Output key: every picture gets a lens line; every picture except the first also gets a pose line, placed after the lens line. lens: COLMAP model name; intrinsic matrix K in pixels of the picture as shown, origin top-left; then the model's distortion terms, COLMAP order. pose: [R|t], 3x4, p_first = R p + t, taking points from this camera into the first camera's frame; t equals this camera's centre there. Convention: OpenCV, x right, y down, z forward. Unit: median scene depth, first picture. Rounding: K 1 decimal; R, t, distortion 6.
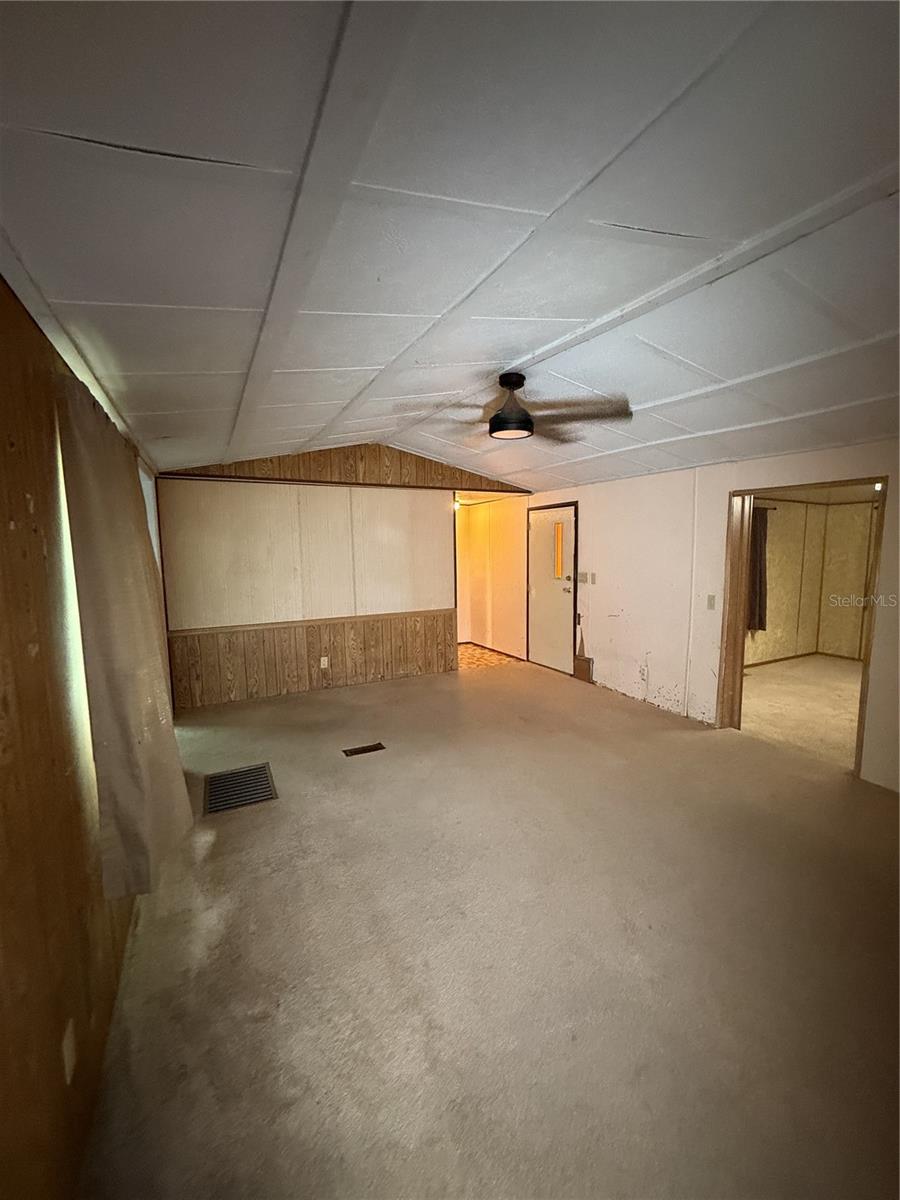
lens RADIAL K [[477.7, 0, 450.0], [0, 477.7, 600.0], [0, 0, 1]] dist [-0.020075, -0.000046]
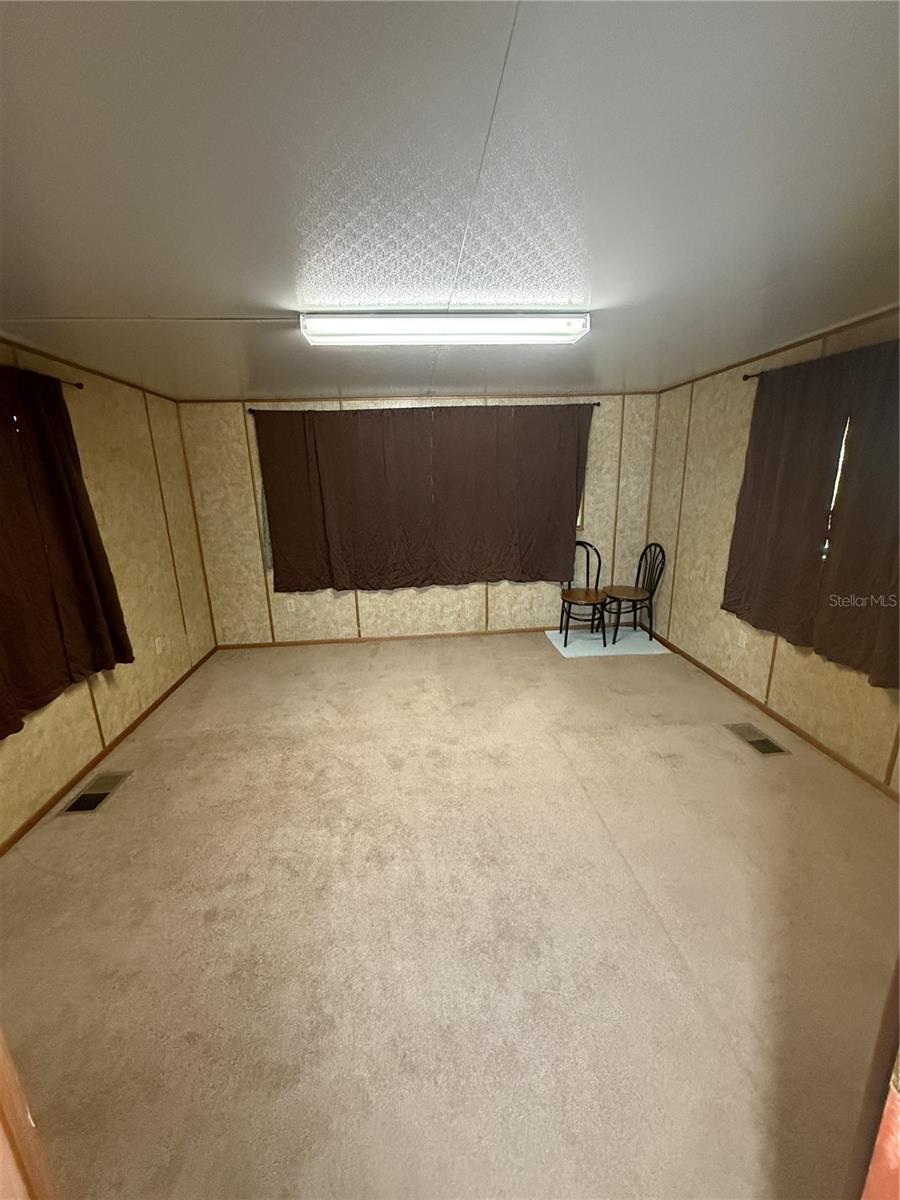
lens RADIAL K [[477.7, 0, 450.0], [0, 477.7, 600.0], [0, 0, 1]] dist [-0.020075, -0.000046]
pose [[0.338196, -0.245185, 0.908575, 0.358037], [0.131995, 0.968279, 0.212164, -0.047863], [-0.931773, 0.048174, 0.359831, 0.531492]]
